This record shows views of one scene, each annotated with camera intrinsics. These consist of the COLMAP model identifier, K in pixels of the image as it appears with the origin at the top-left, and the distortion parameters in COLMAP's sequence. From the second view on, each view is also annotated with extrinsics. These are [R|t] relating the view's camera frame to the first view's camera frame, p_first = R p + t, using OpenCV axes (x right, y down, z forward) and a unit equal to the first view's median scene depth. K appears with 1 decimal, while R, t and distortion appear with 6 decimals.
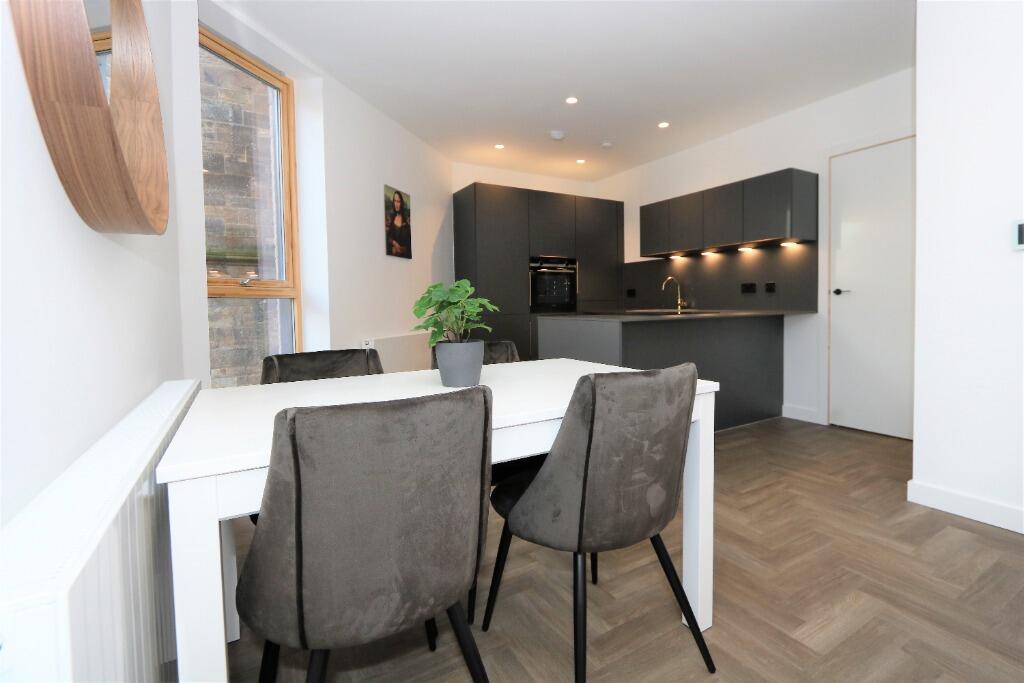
lens RADIAL K [[474.3, 0, 536.7], [0, 474.3, 323.2], [0, 0, 1]] dist [-0.003106, 0.000121]
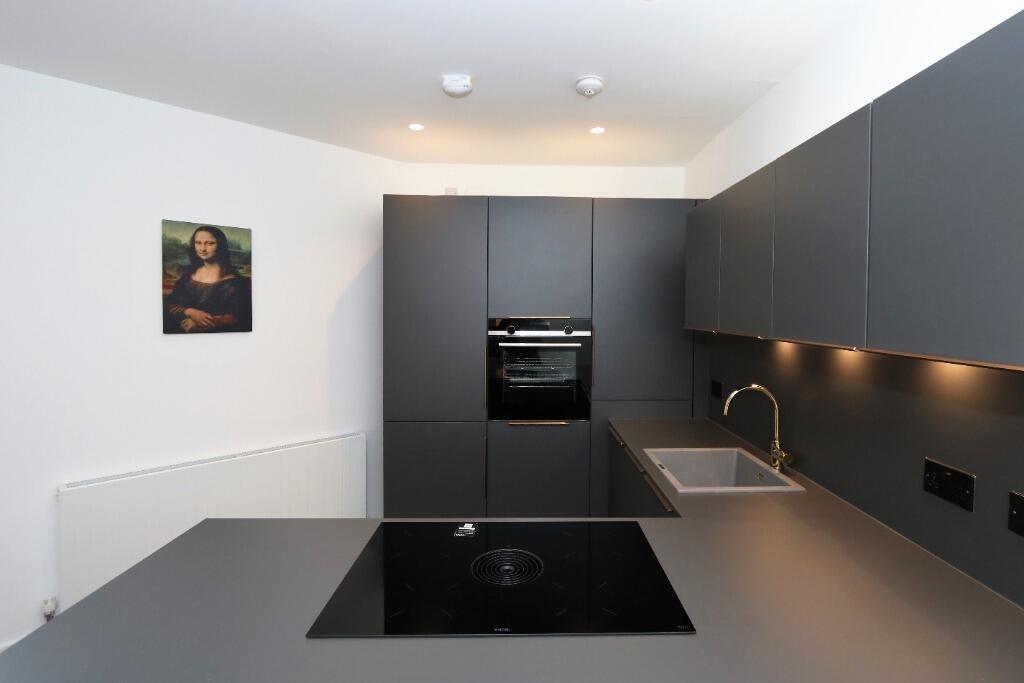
lens RADIAL K [[502.4, 0, 534.3], [0, 502.4, 318.3], [0, 0, 1]] dist [-0.003983, -0.000333]
pose [[0.860921, 0.023565, -0.508193, 0.395300], [-0.039250, 0.999026, -0.020168, -0.158662], [0.507222, 0.037310, 0.861007, 0.641005]]
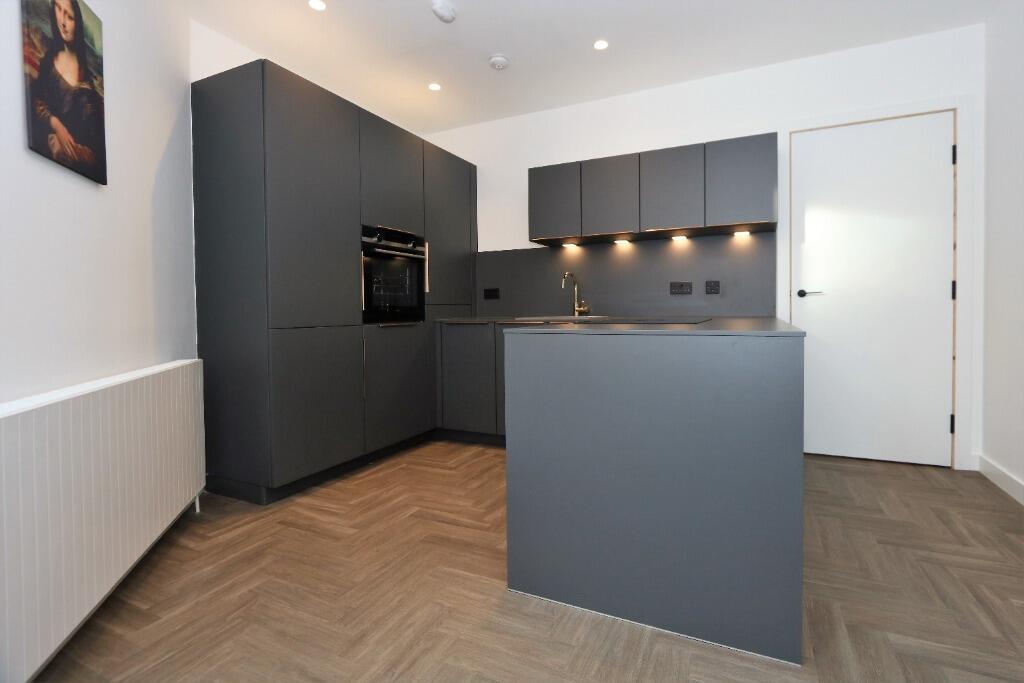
lens RADIAL K [[474.3, 0, 536.7], [0, 474.3, 323.2], [0, 0, 1]] dist [-0.003106, 0.000121]
pose [[0.828938, -0.008446, 0.559277, -0.194235], [0.021989, 0.999605, -0.017495, -0.008028], [-0.558909, 0.026800, 0.828796, 0.496649]]
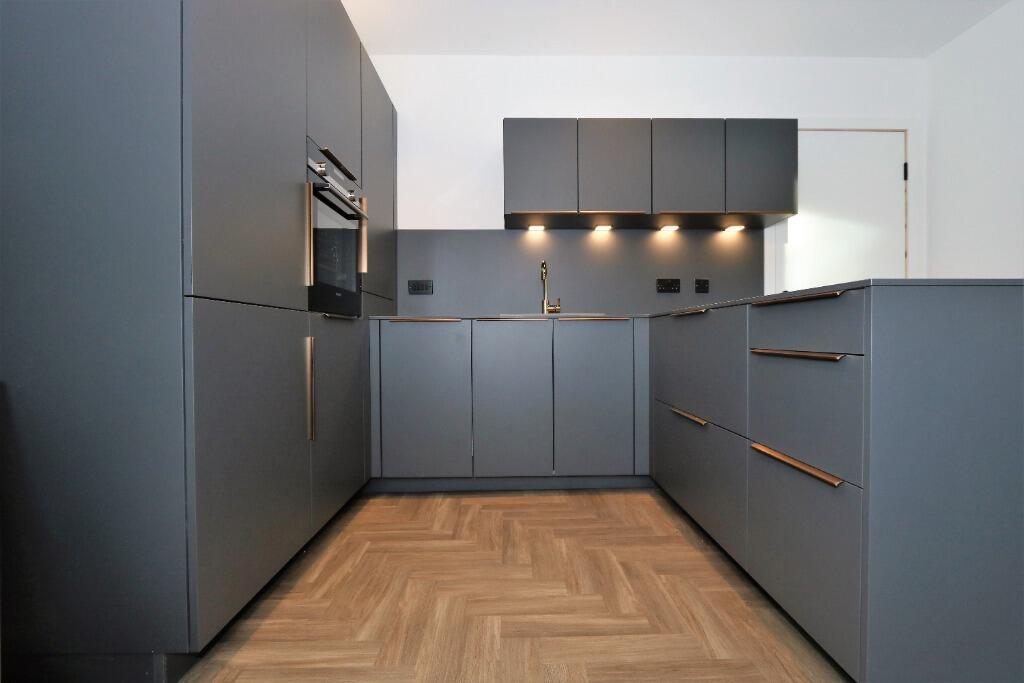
lens RADIAL K [[475.3, 0, 512.0], [0, 475.3, 341.5], [0, 0, 1]] dist [-0.001905, -0.000143]
pose [[0.507635, 0.006050, 0.861551, -0.274724], [0.033267, 0.999092, -0.026617, 0.018661], [-0.860930, 0.042173, 0.506973, 0.870356]]
